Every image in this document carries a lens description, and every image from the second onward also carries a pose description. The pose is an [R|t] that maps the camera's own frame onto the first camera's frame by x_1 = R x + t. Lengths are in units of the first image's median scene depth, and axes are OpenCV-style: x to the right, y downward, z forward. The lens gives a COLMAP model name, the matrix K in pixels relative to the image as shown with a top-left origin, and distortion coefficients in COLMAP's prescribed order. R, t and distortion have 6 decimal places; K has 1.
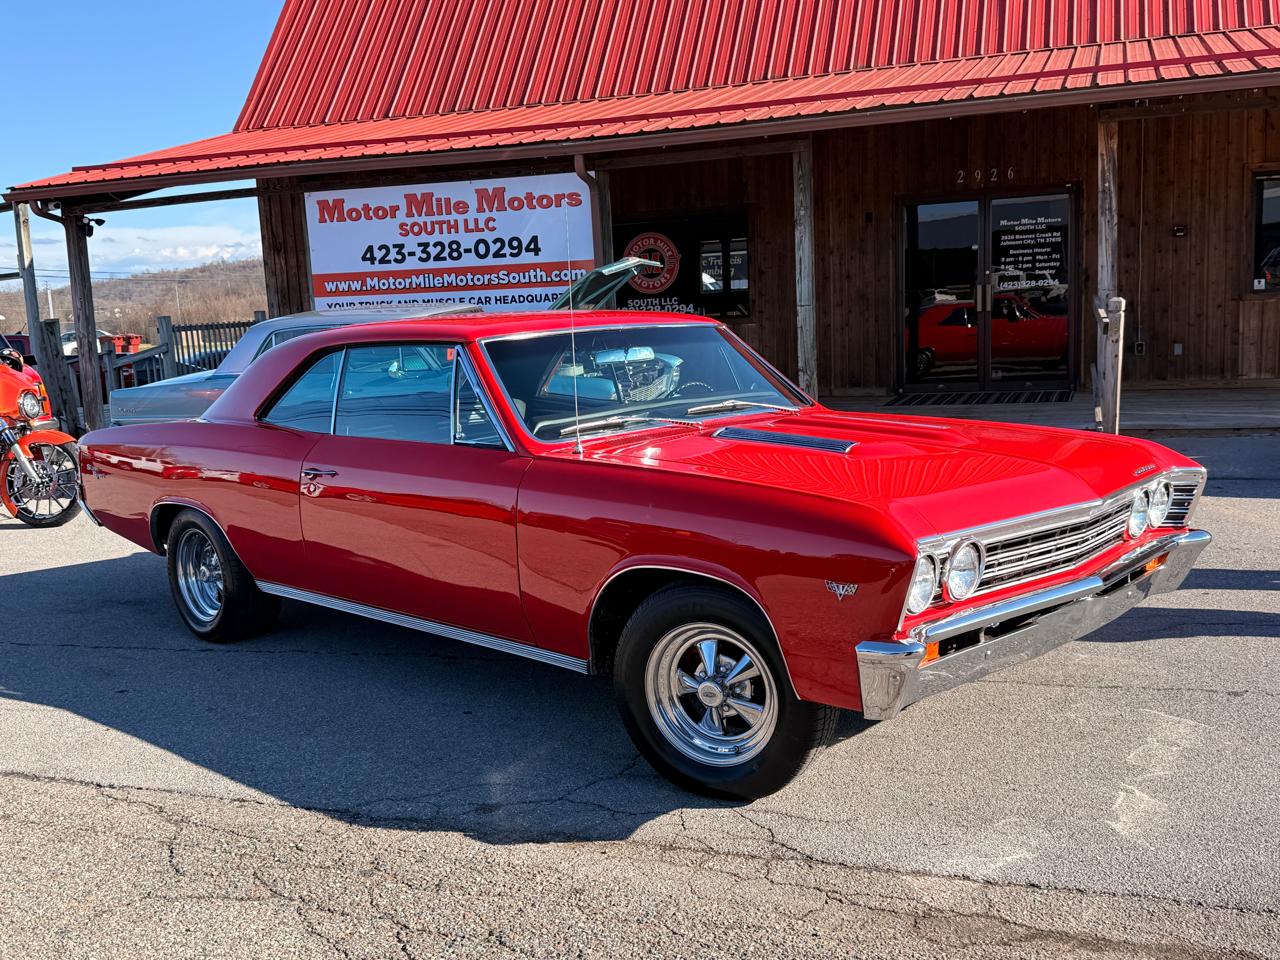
lens RADIAL K [[1266.9, 0, 640.0], [0, 1266.9, 480.0], [0, 0, 1]] dist [0.232354, -0.526422]
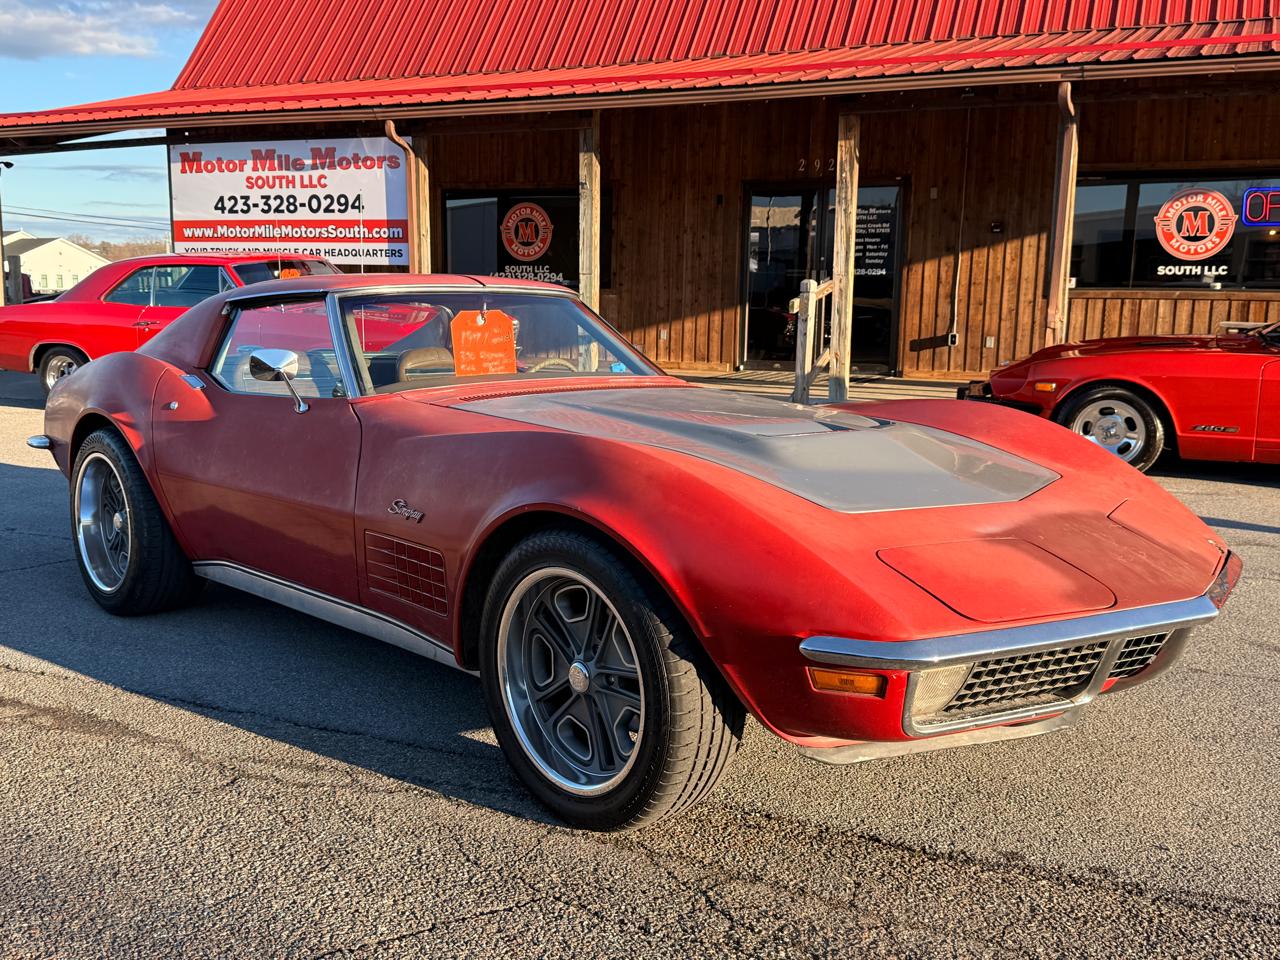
lens RADIAL K [[1266.6, 0, 645.4], [0, 1266.6, 493.0], [0, 0, 1]] dist [0.184631, -0.372618]
pose [[0.993407, 0.072482, -0.088821, 0.258084], [-0.070660, 0.997224, 0.023491, 0.016051], [0.090277, -0.017060, 0.995771, -0.054520]]
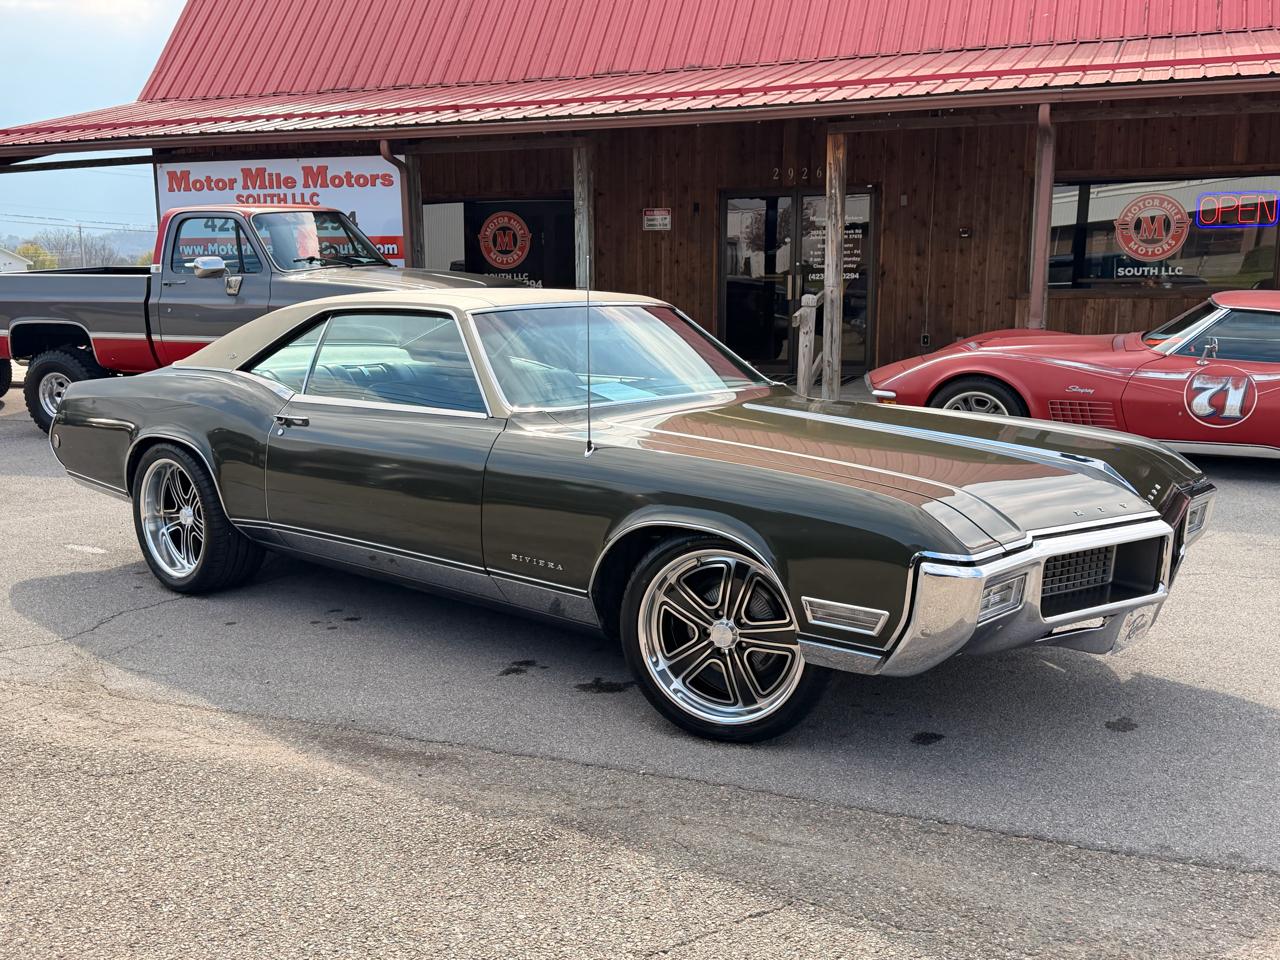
lens RADIAL K [[1266.6, 0, 645.4], [0, 1266.6, 493.0], [0, 0, 1]] dist [0.184631, -0.372618]
pose [[0.998534, 0.045076, -0.029978, 0.202125], [-0.044090, 0.998490, 0.032754, 0.002469], [0.031409, -0.031384, 0.999014, -0.094653]]
